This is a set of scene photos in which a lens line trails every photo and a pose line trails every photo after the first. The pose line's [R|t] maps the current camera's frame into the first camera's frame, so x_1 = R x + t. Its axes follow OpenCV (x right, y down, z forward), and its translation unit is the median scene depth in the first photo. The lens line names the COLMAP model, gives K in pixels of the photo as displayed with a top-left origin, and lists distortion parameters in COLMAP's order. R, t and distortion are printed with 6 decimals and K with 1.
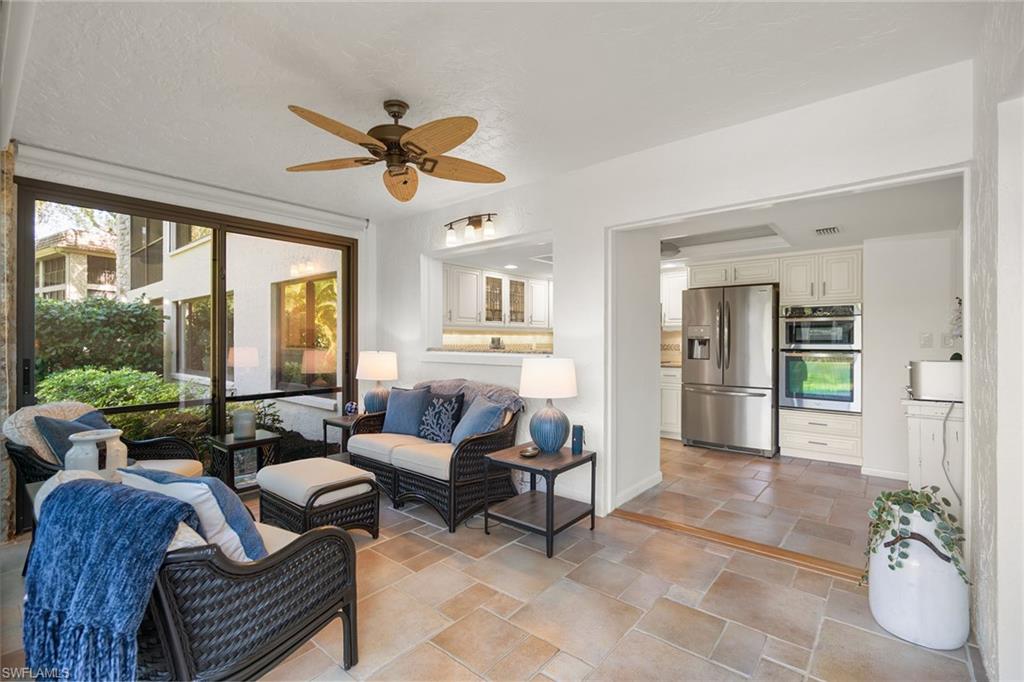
lens RADIAL K [[465.2, 0, 491.8], [0, 465.2, 340.7], [0, 0, 1]] dist [-0.004507, -0.001095]
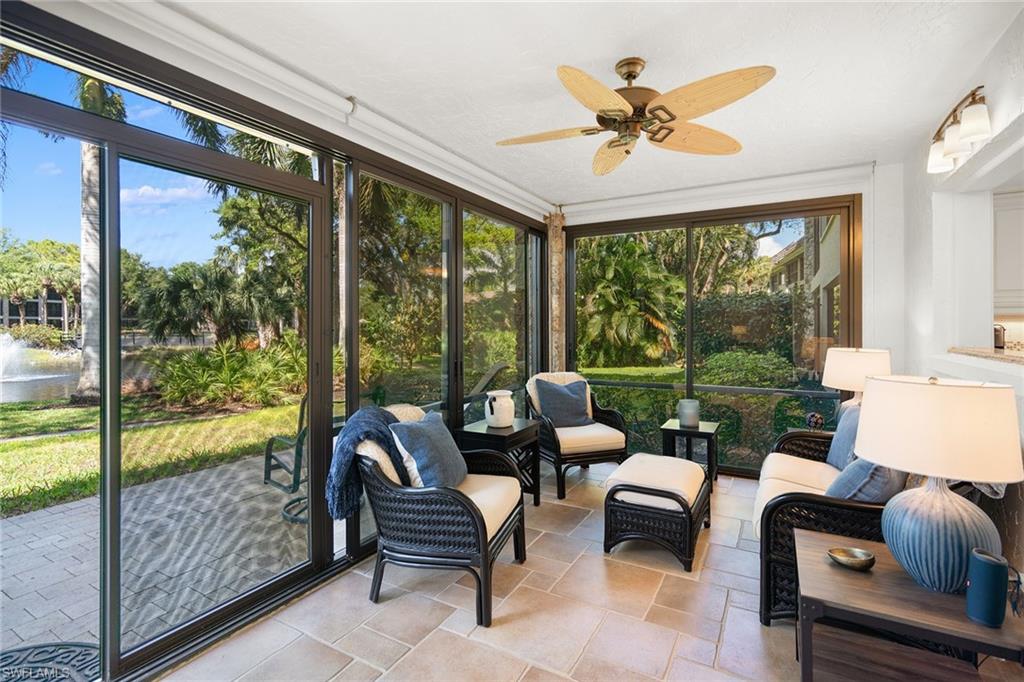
lens RADIAL K [[465.2, 0, 516.0], [0, 465.2, 325.8], [0, 0, 1]] dist [-0.004507, -0.001095]
pose [[0.200155, 0.001753, -0.979763, 0.440483], [0.000179, 0.999998, 0.001826, -0.017369], [0.979764, -0.000541, 0.200155, 0.456371]]
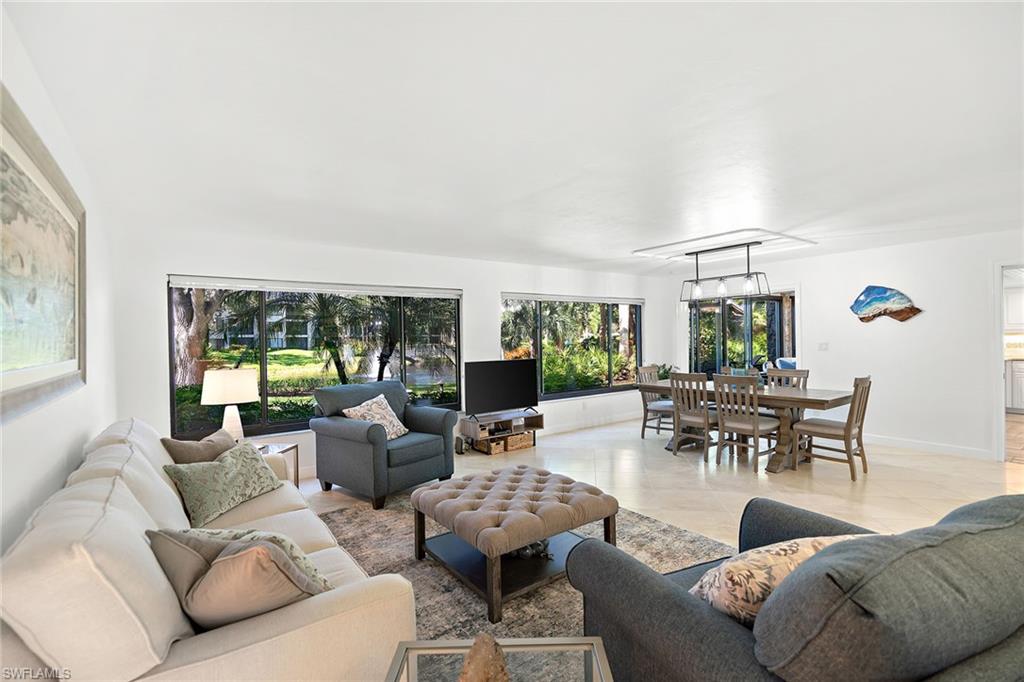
lens RADIAL K [[465.2, 0, 512.5], [0, 465.2, 339.4], [0, 0, 1]] dist [-0.004507, -0.001095]
pose [[-0.224892, 0.007109, -0.974358, 2.701009], [0.017591, 0.999840, 0.003234, -0.053233], [0.974225, -0.016412, -0.224981, -0.289840]]
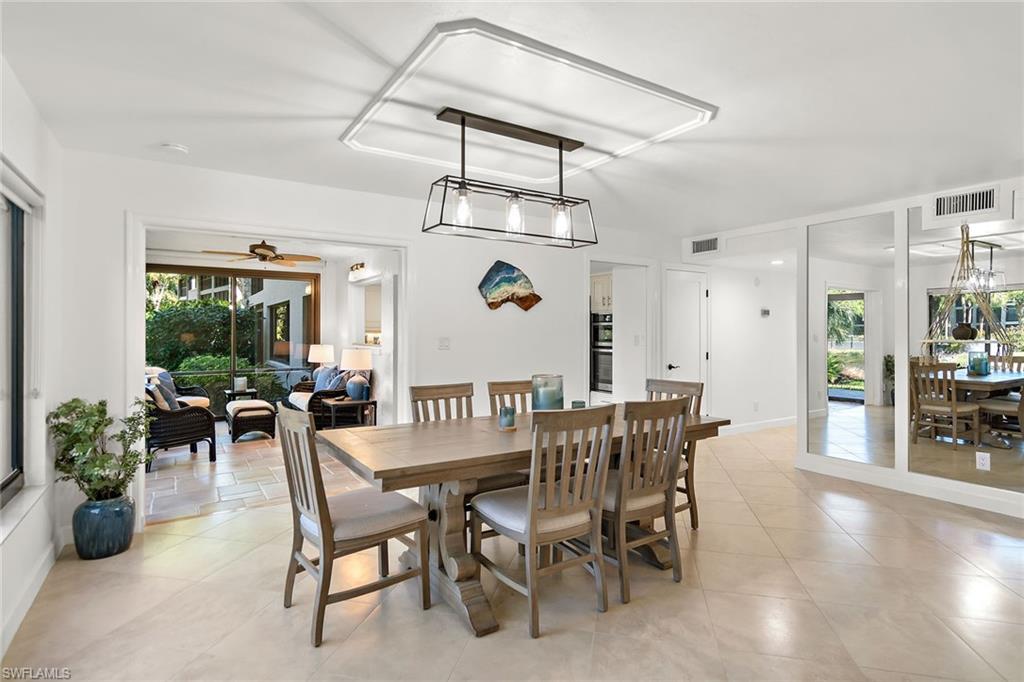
lens RADIAL K [[528.9, 0, 509.5], [0, 528.9, 337.4], [0, 0, 1]] dist [0.003653, 0.000125]
pose [[0.959832, 0.004583, -0.280537, 1.169311], [-0.002518, 0.999967, 0.007720, -0.023429], [0.280563, -0.006703, 0.959812, -0.765297]]
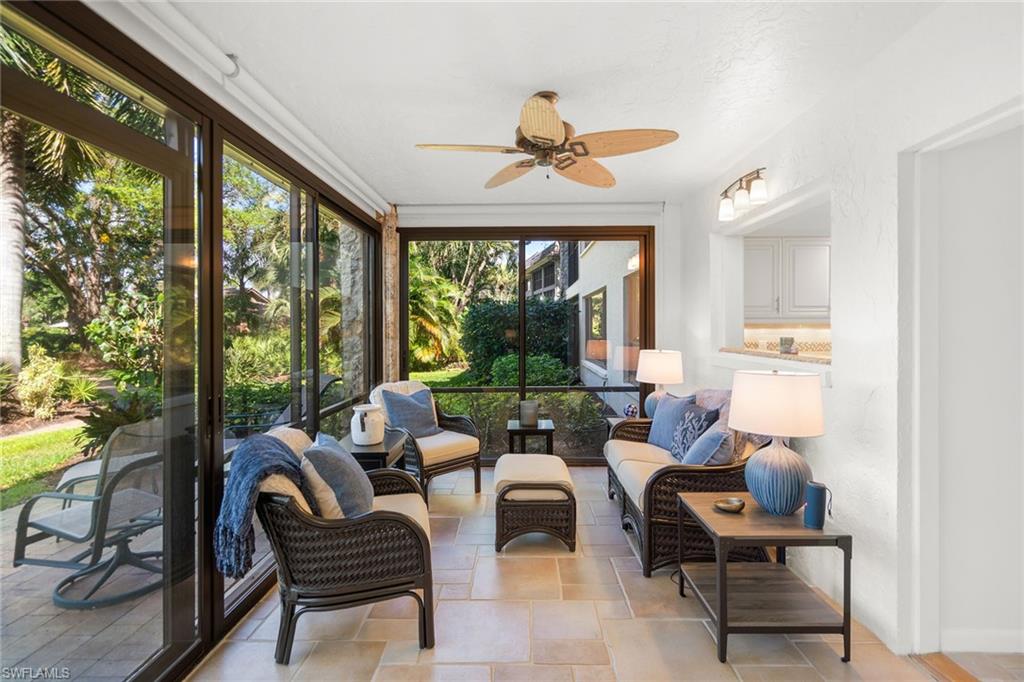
lens RADIAL K [[495.1, 0, 506.0], [0, 495.1, 328.2], [0, 0, 1]] dist [-0.002665, 0.000307]
pose [[0.637901, -0.001075, -0.770118, 0.381384], [0.002652, 0.999996, 0.000801, -0.027066], [0.770114, -0.002553, 0.637901, 0.218797]]
